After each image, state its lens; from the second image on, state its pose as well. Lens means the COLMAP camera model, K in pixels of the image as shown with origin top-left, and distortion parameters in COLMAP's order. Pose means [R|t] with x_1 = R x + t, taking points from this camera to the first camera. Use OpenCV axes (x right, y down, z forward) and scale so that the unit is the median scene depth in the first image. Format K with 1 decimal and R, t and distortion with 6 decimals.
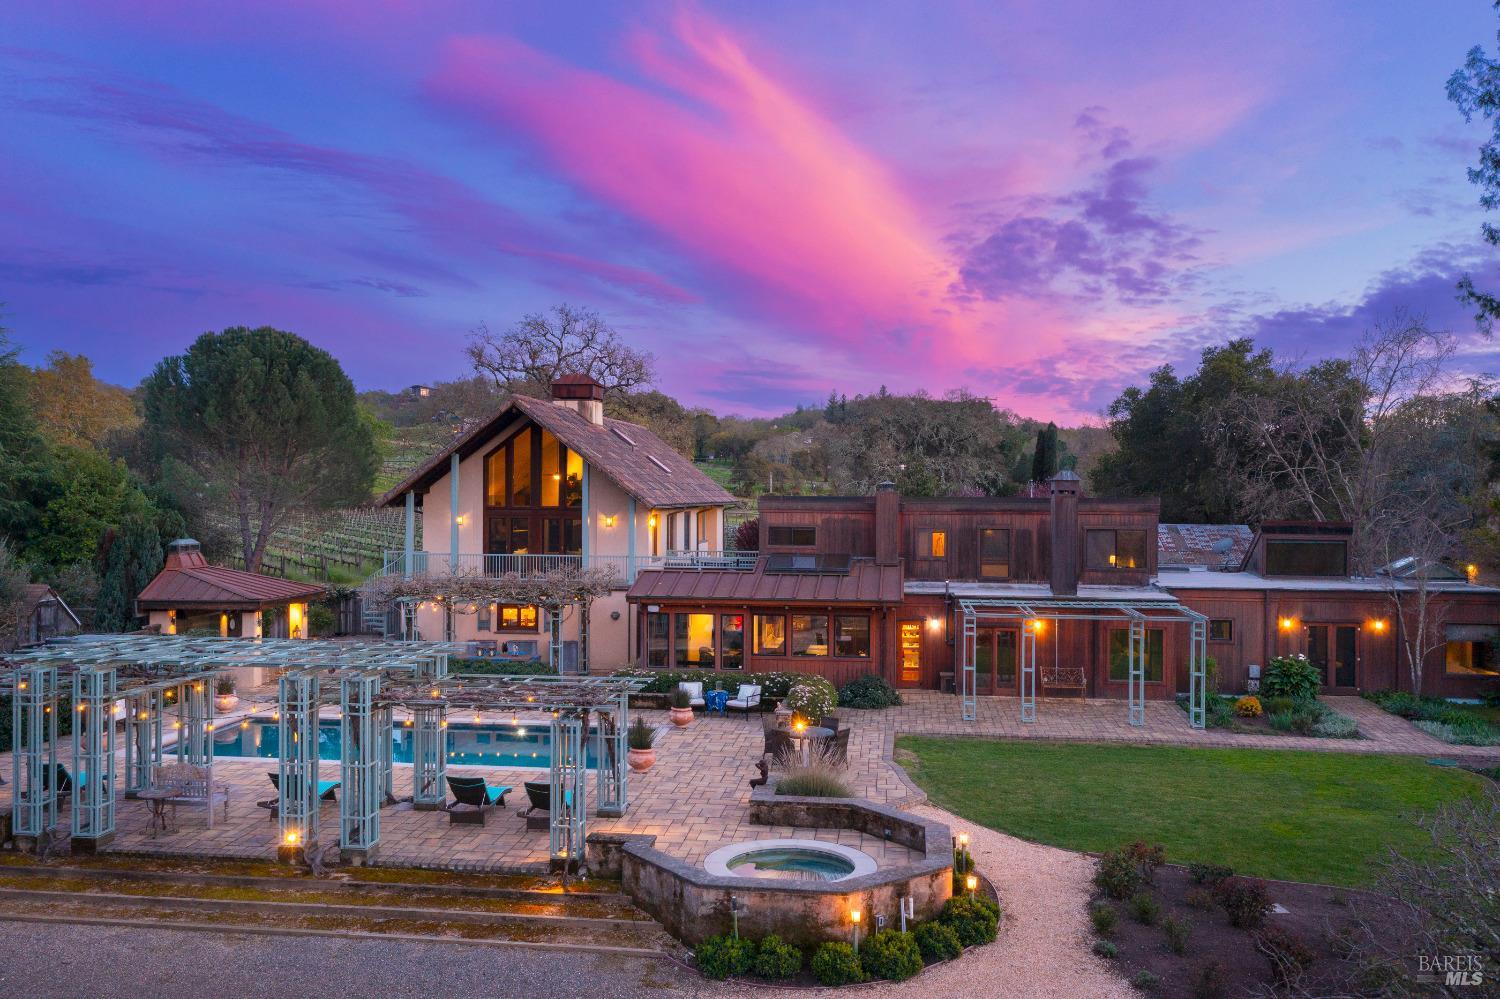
lens RADIAL K [[1201.1, 0, 746.6], [0, 1201.1, 497.9], [0, 0, 1]] dist [0.010635, 0.009590]
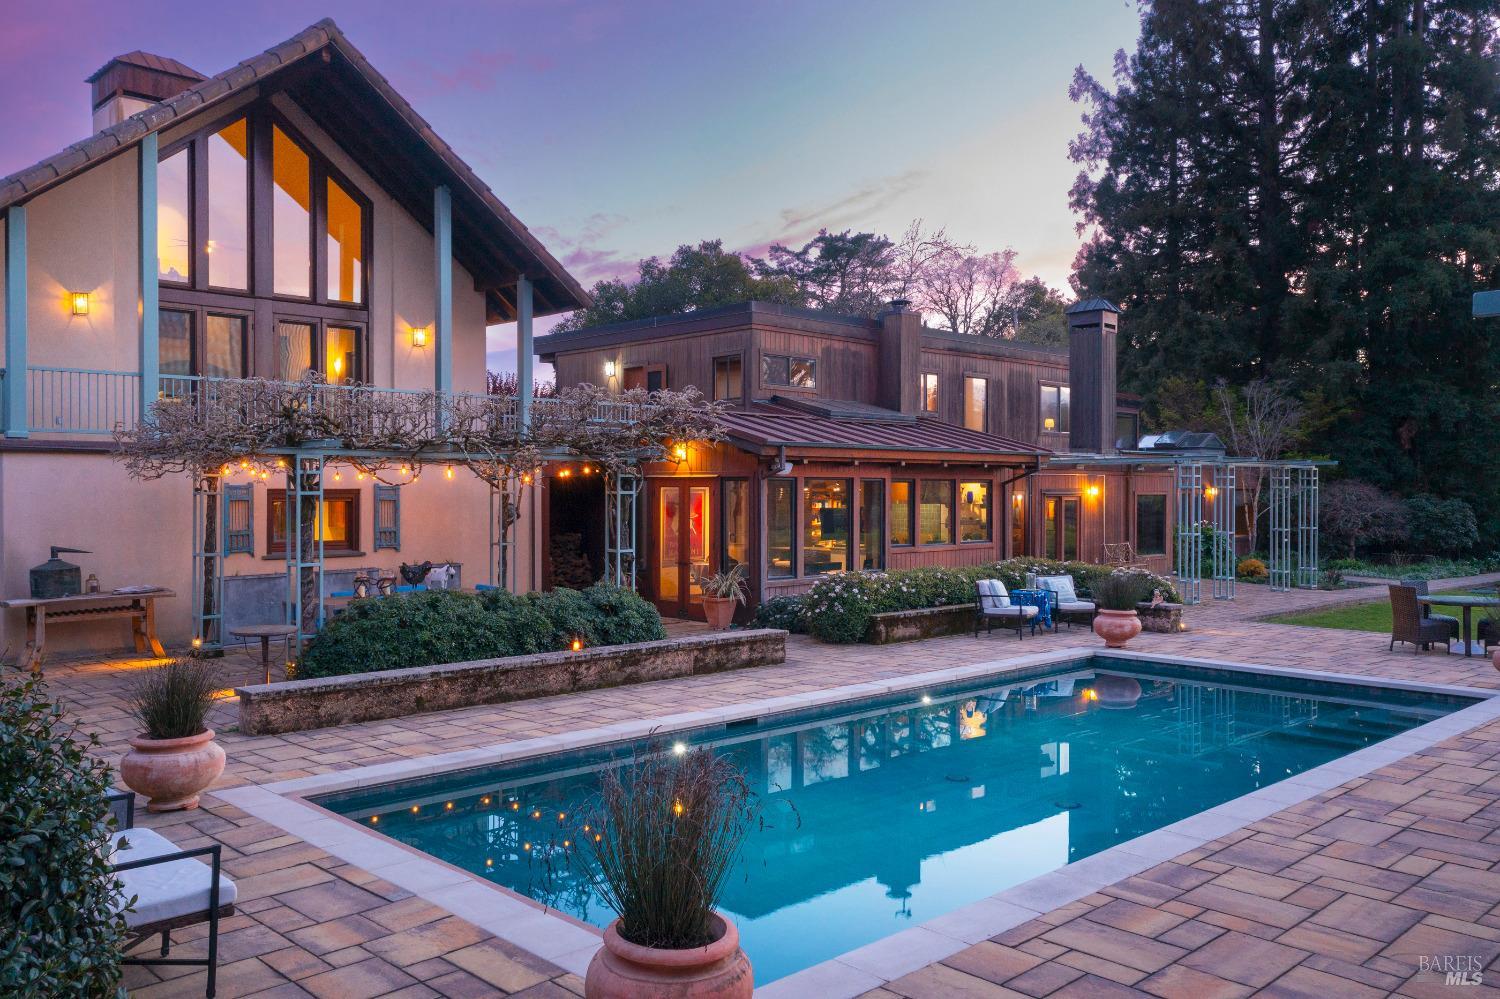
lens RADIAL K [[1201.1, 0, 746.6], [0, 1201.1, 497.9], [0, 0, 1]] dist [0.010635, 0.009590]
pose [[0.627087, -0.009628, 0.778890, -0.468518], [0.006732, 0.999953, 0.006940, 0.094002], [-0.778920, 0.000892, 0.627122, 0.626692]]
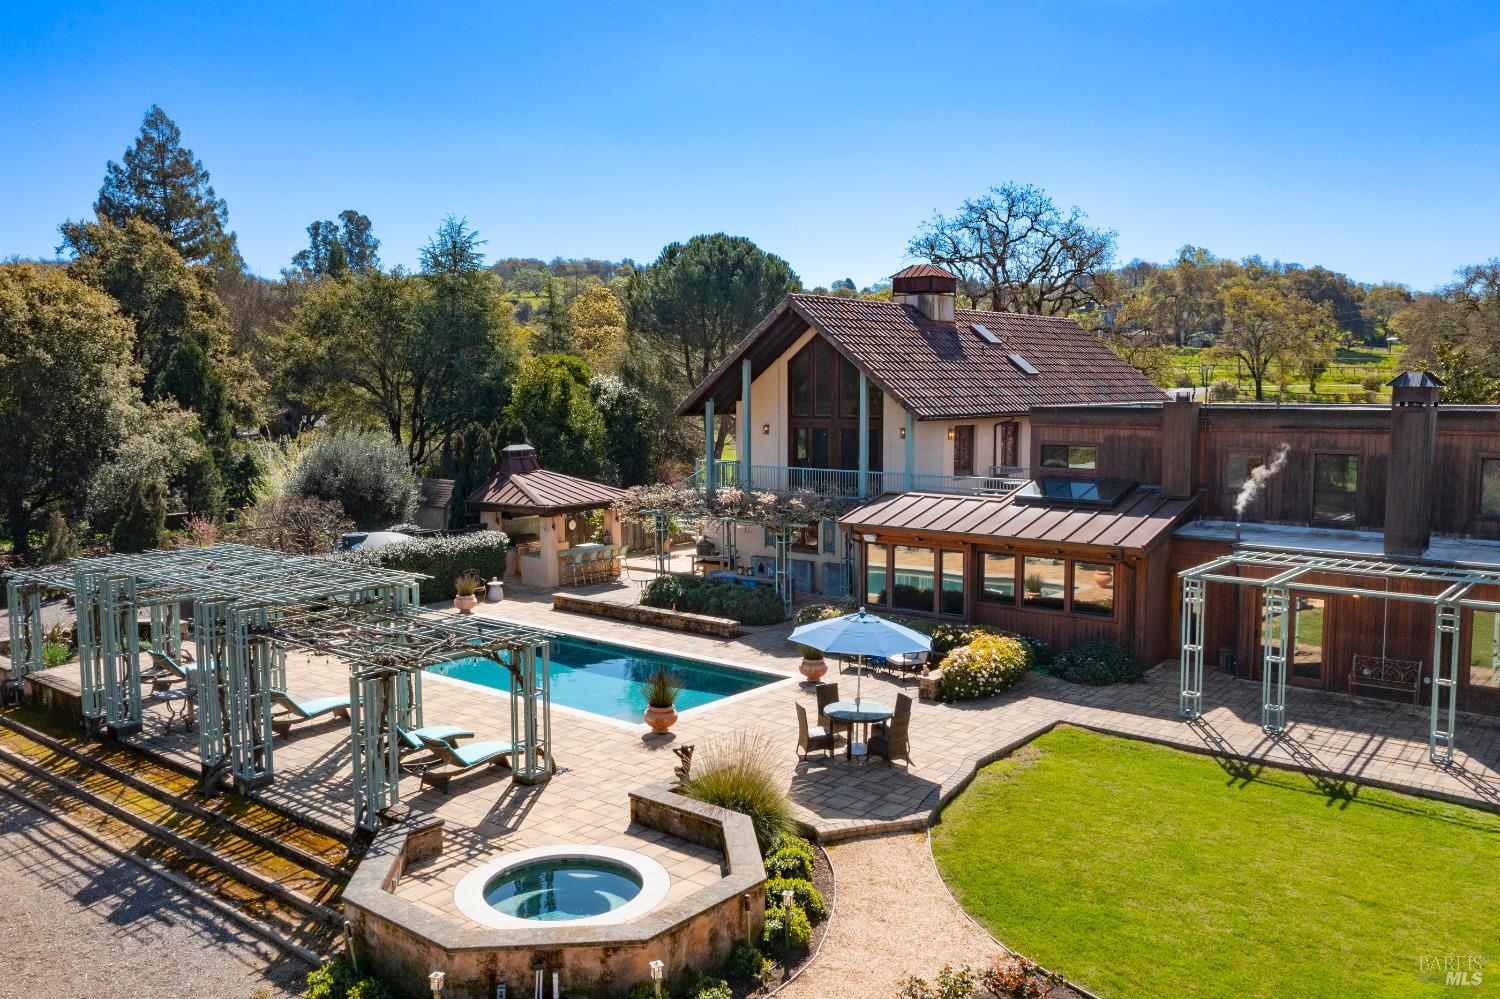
lens RADIAL K [[1201.1, 0, 746.6], [0, 1201.1, 497.9], [0, 0, 1]] dist [0.010635, 0.009590]
pose [[0.848747, 0.042550, -0.527084, 0.281967], [0.005485, 0.995995, 0.089235, -0.013473], [0.528770, -0.078629, 0.845115, 0.204182]]
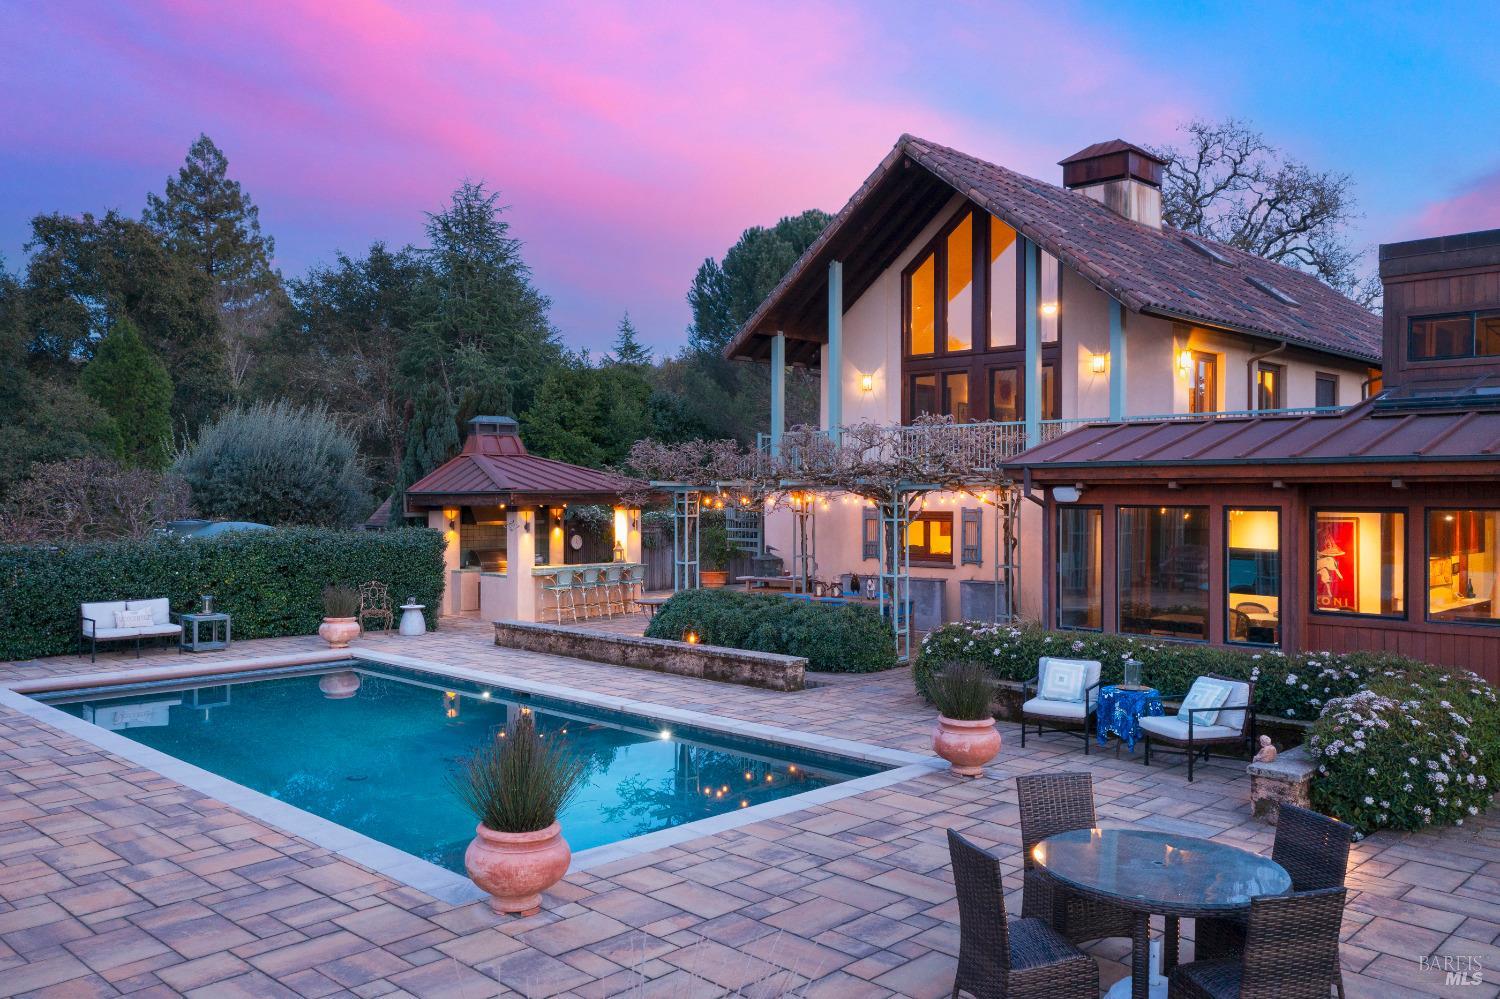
lens RADIAL K [[1201.1, 0, 746.6], [0, 1201.1, 497.9], [0, 0, 1]] dist [0.010635, 0.009590]
pose [[0.796464, -0.002079, -0.604682, 0.088131], [0.000006, 0.999994, -0.003430, 0.087957], [0.604685, 0.002728, 0.796460, 0.537649]]
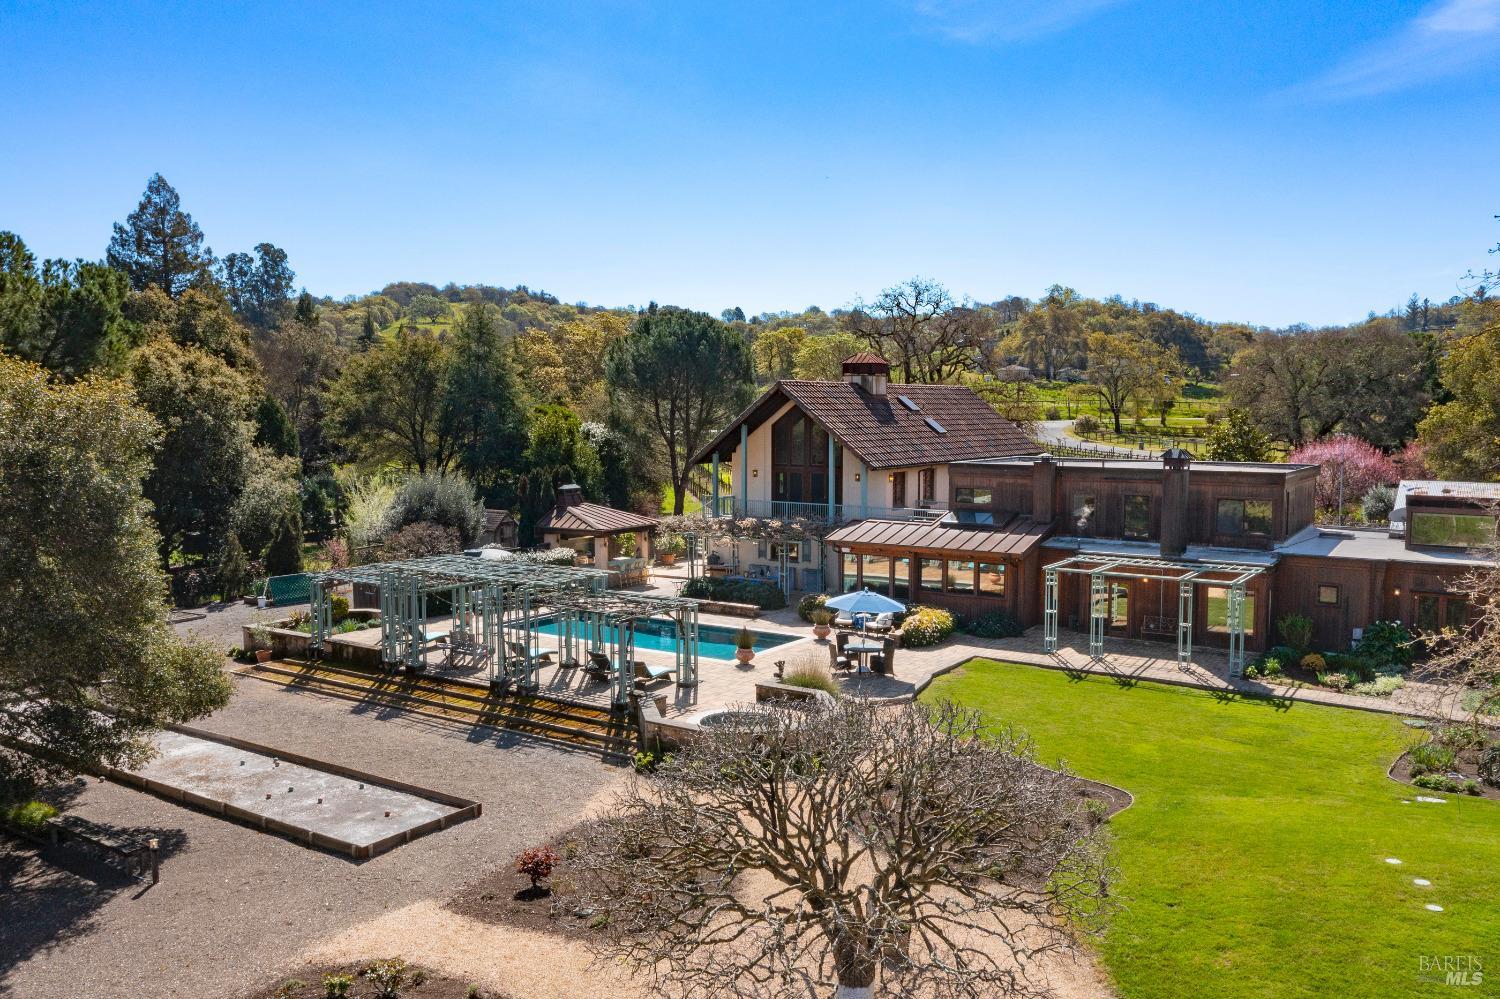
lens RADIAL K [[1201.1, 0, 746.6], [0, 1201.1, 497.9], [0, 0, 1]] dist [0.010635, 0.009590]
pose [[0.895970, 0.030761, -0.443047, 0.376816], [0.000942, 0.997465, 0.071159, -0.053798], [0.444113, -0.064173, 0.893670, -0.204602]]
